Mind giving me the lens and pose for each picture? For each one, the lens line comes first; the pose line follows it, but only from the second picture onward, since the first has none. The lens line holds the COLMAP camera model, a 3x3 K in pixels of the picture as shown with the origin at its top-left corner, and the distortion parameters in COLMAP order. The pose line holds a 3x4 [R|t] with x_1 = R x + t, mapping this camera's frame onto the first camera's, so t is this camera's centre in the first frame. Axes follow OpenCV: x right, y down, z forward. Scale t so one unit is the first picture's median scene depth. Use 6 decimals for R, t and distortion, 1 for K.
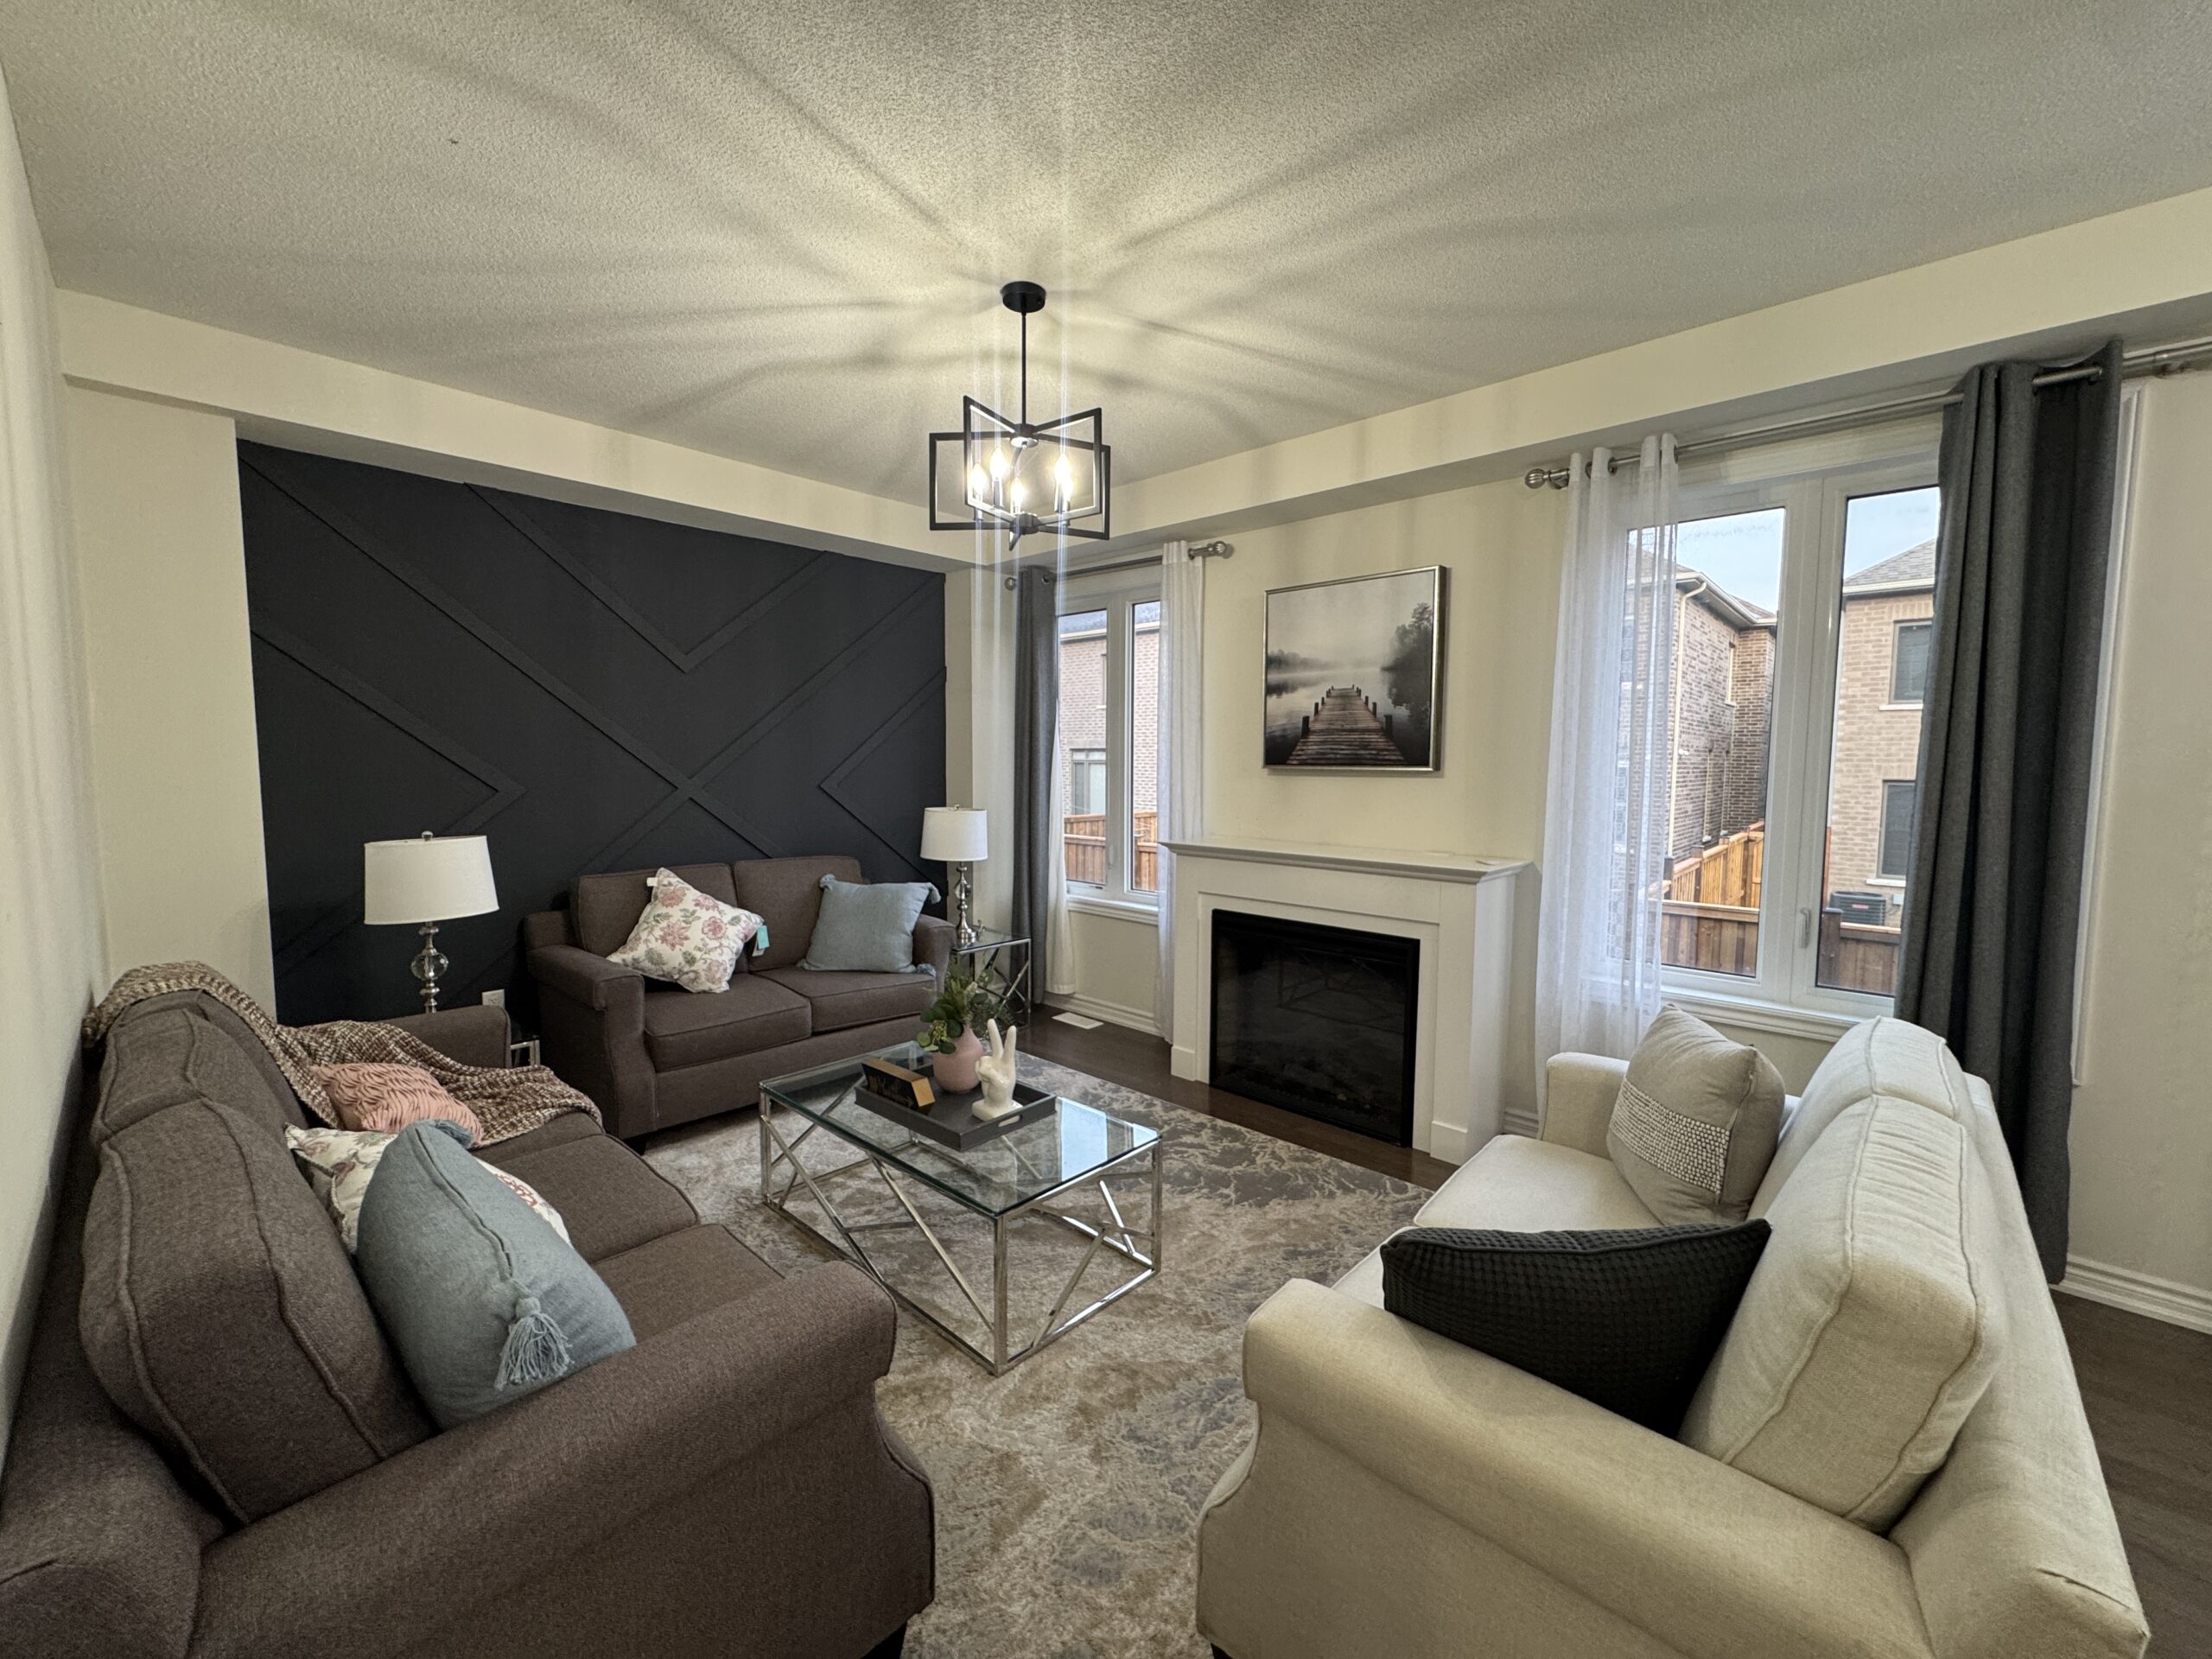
lens RADIAL K [[878.2, 0, 1107.7], [0, 878.2, 823.7], [0, 0, 1]] dist [-0.000626, -0.000053]
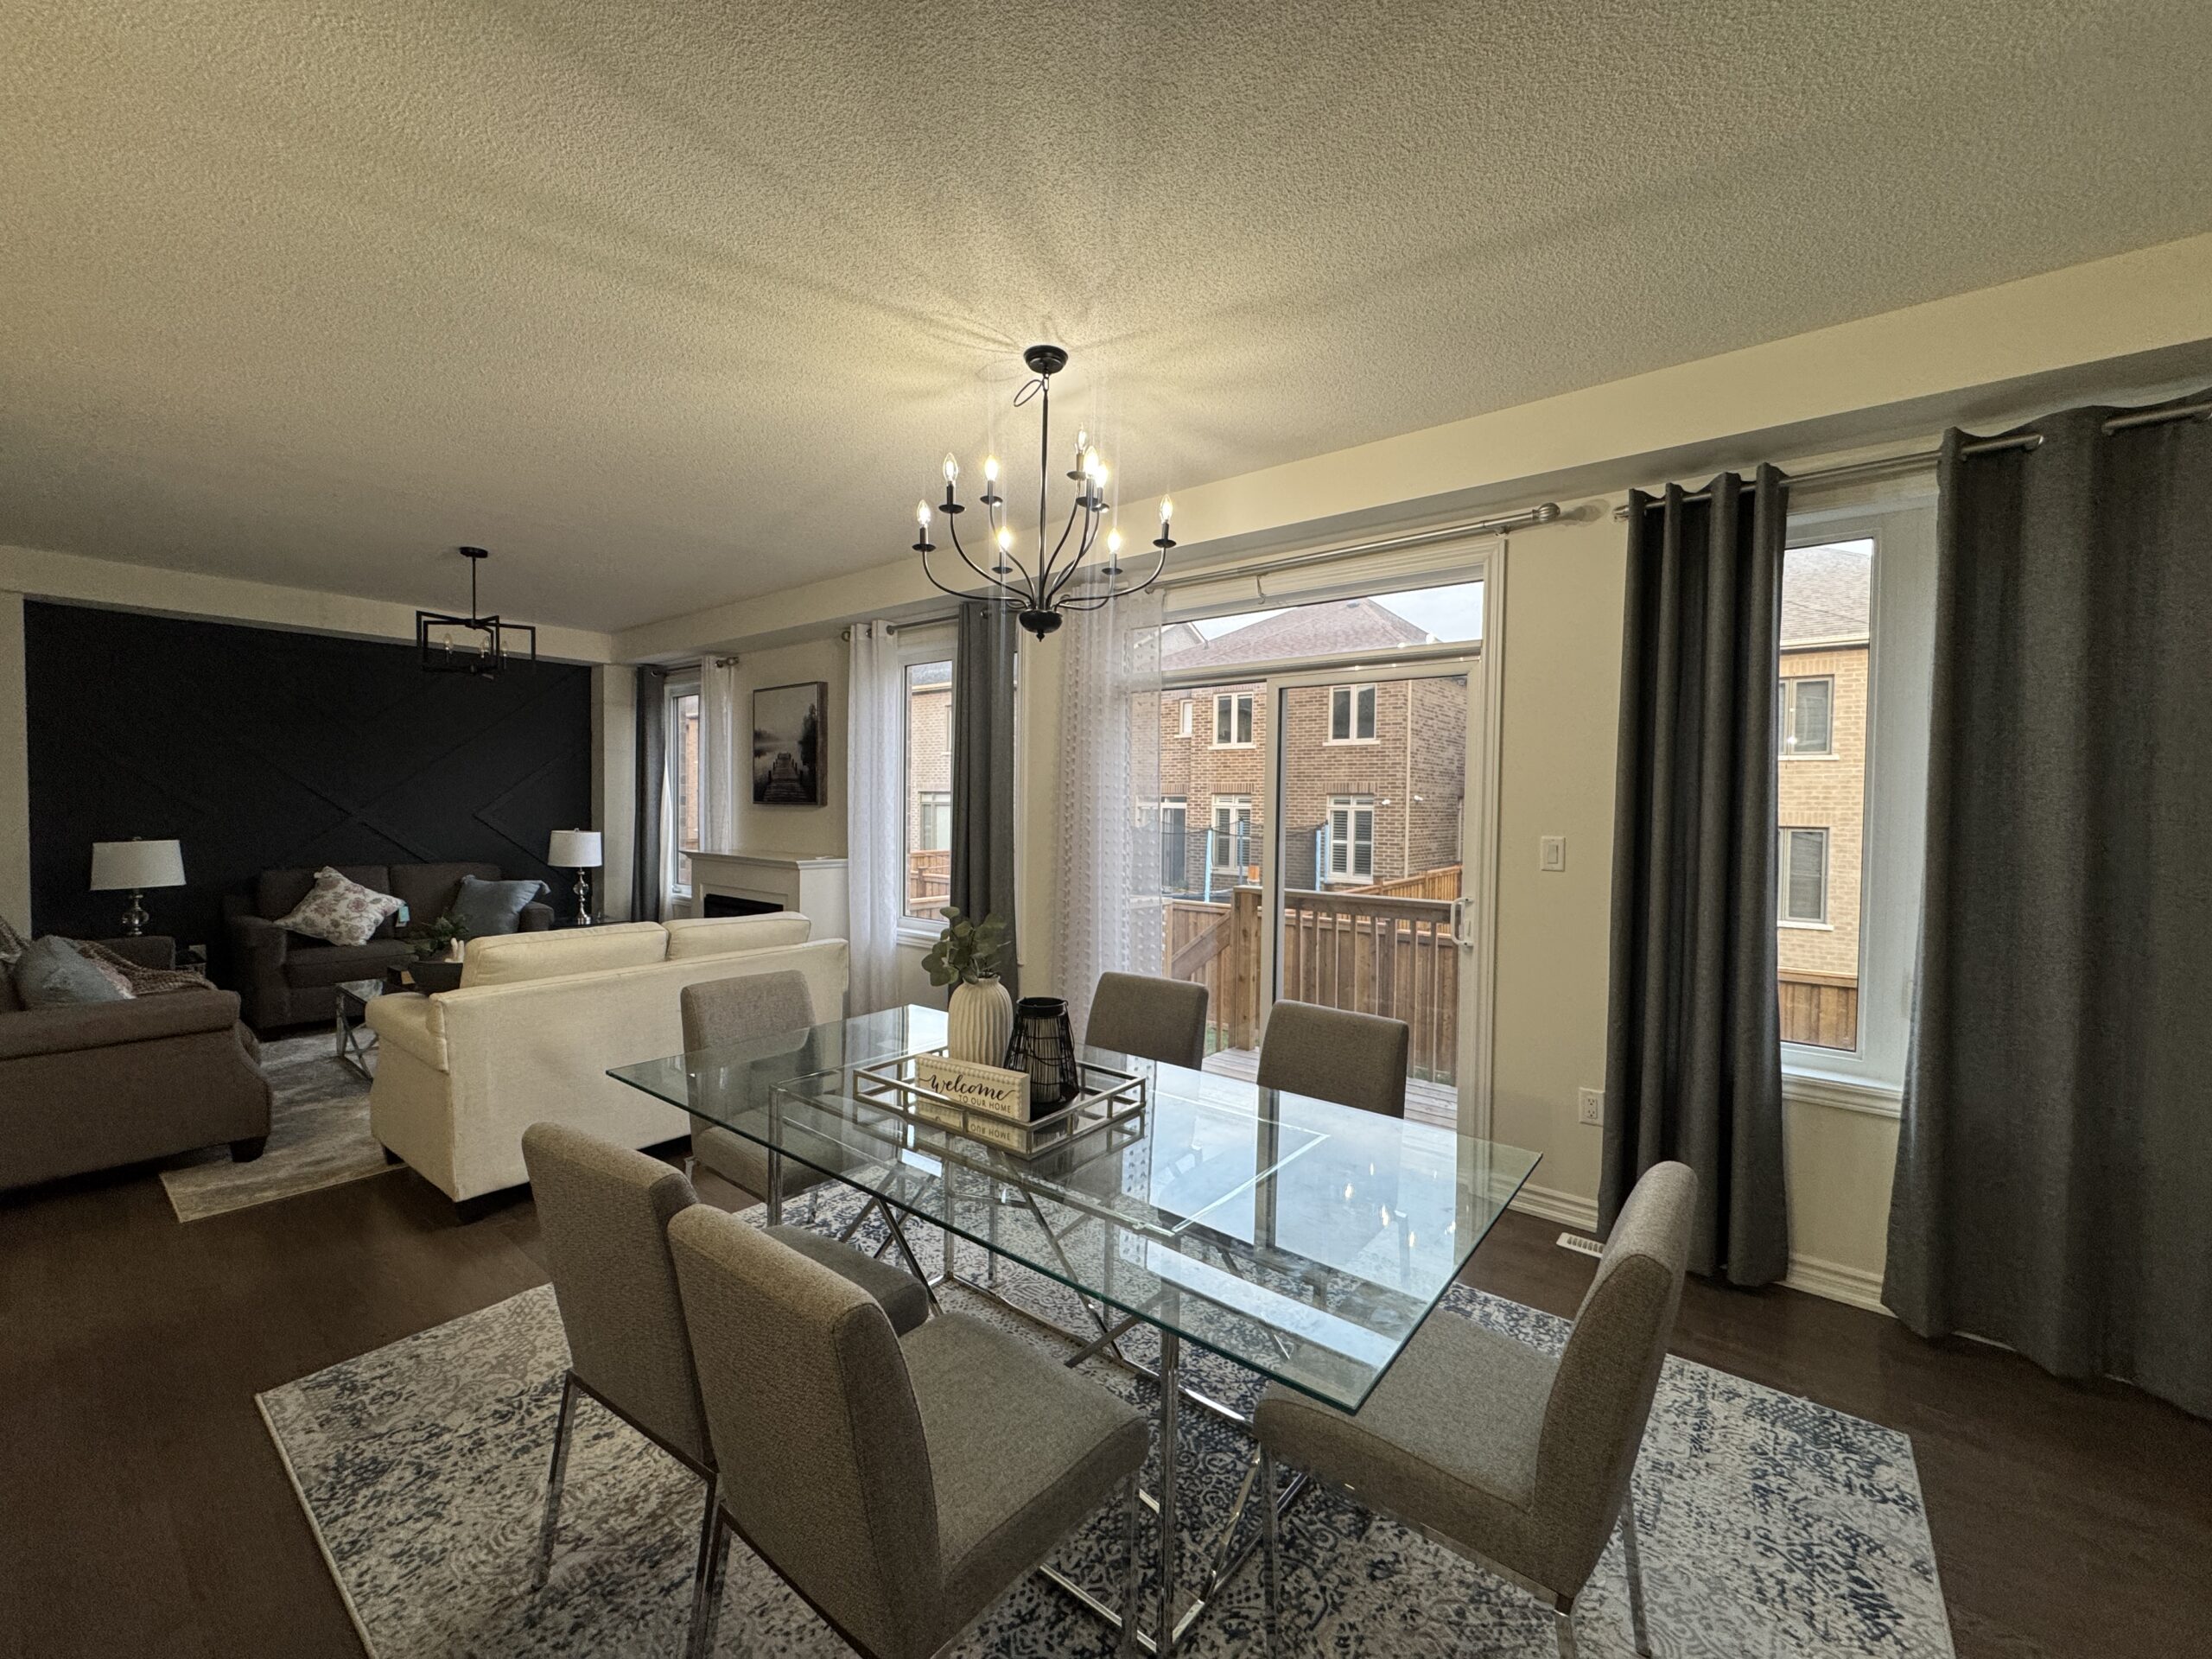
lens RADIAL K [[878.2, 0, 1103.1], [0, 878.2, 826.8], [0, 0, 1]] dist [-0.000626, -0.000053]
pose [[0.997251, 0.004693, 0.073953, 0.686162], [-0.001310, 0.998953, -0.045734, 0.047741], [-0.074090, 0.045511, 0.996213, -0.587735]]
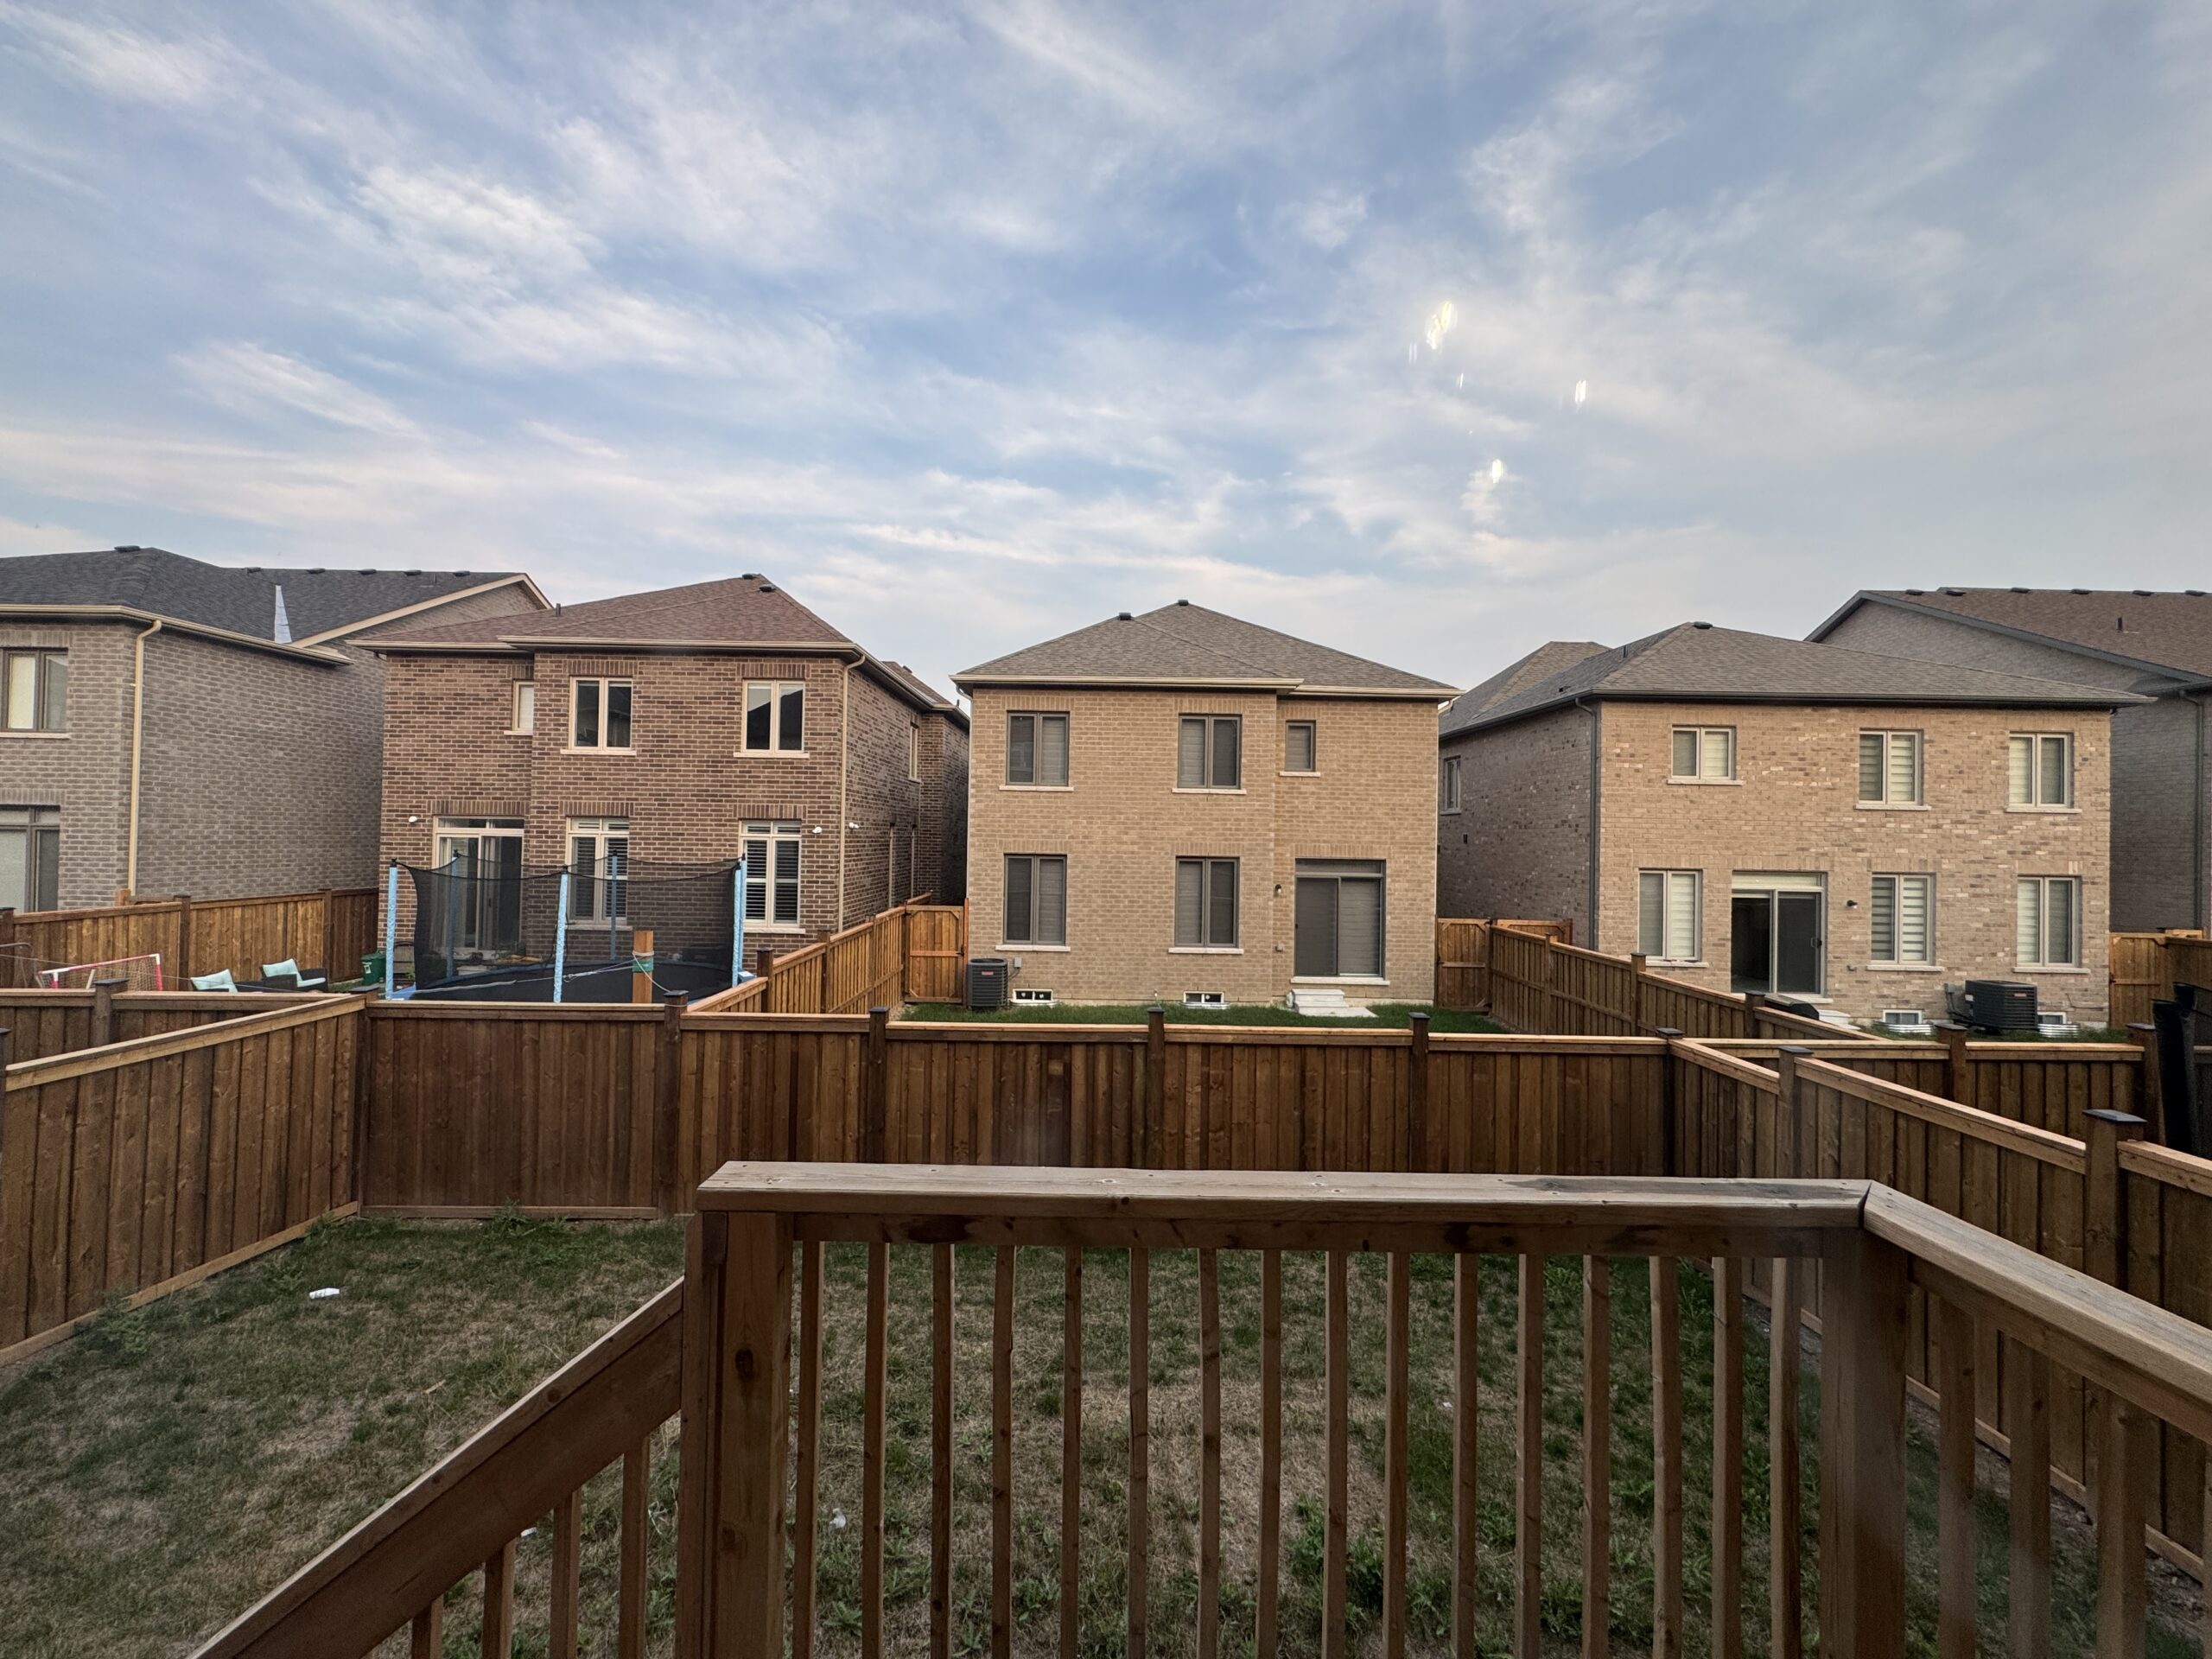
lens RADIAL K [[878.2, 0, 1104.4], [0, 878.2, 823.0], [0, 0, 1]] dist [-0.000626, -0.000053]
pose [[0.732266, 0.016803, 0.680812, 0.881328], [0.037336, 0.997202, -0.064770, -0.048179], [-0.679995, 0.072848, 0.729589, 0.436926]]
